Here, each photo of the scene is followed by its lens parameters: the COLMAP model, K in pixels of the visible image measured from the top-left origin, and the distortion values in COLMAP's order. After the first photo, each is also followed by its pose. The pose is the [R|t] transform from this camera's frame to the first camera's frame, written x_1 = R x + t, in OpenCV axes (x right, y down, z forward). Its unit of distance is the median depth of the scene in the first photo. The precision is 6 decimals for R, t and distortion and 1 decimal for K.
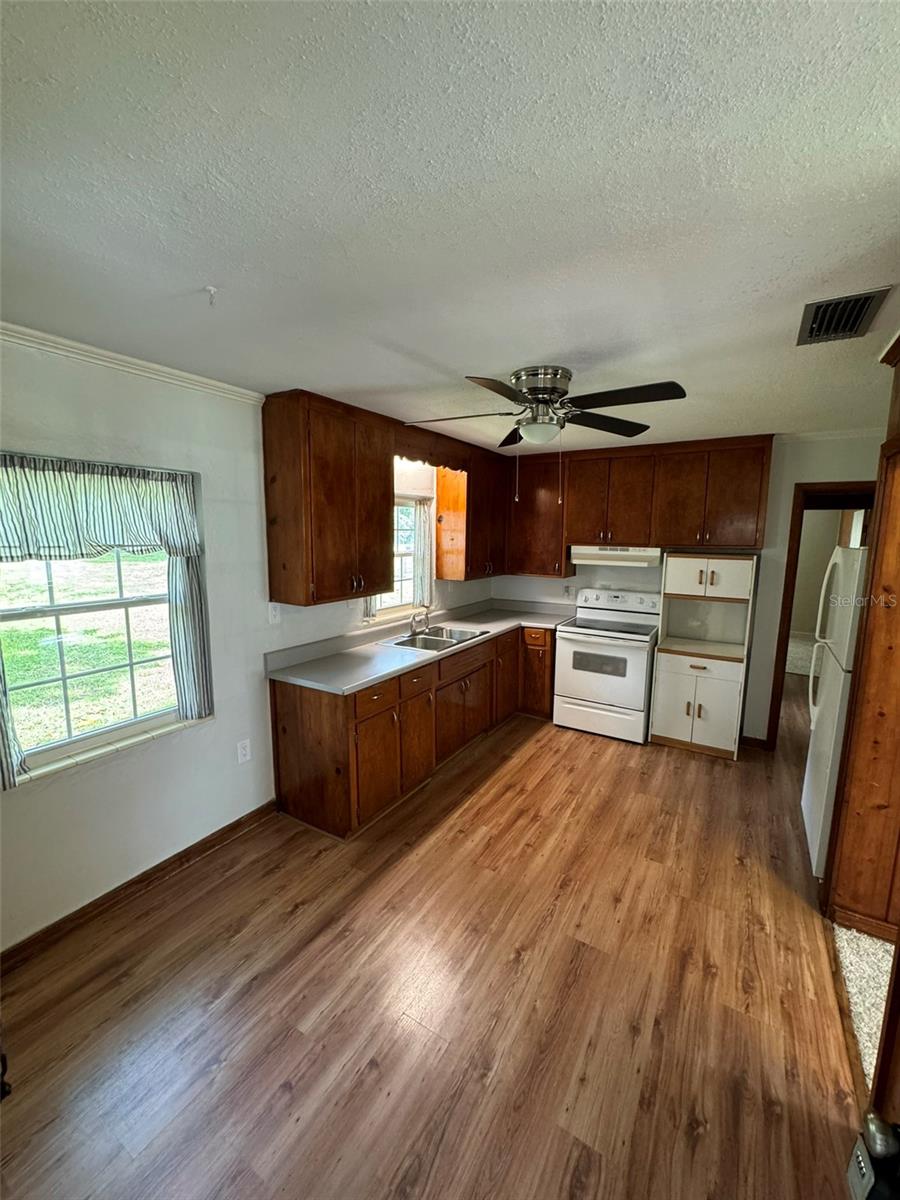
lens RADIAL K [[484.1, 0, 451.8], [0, 484.1, 602.2], [0, 0, 1]] dist [-0.000625, 0.000294]
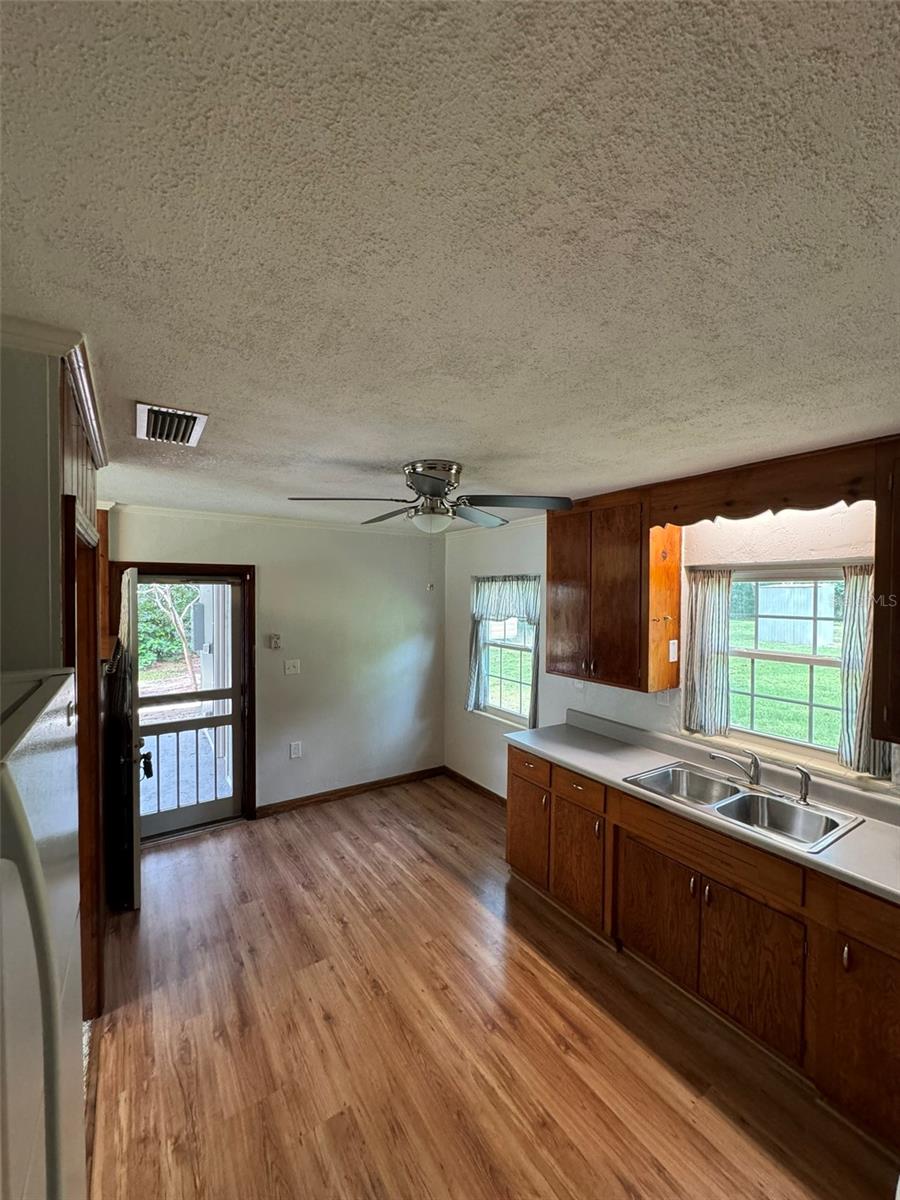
lens RADIAL K [[484.1, 0, 449.9], [0, 484.1, 603.3], [0, 0, 1]] dist [-0.000625, 0.000294]
pose [[-0.426621, 0.007821, -0.904397, 0.953071], [-0.141560, 0.987061, 0.075312, -0.232329], [0.893283, 0.160156, -0.419994, 1.311690]]
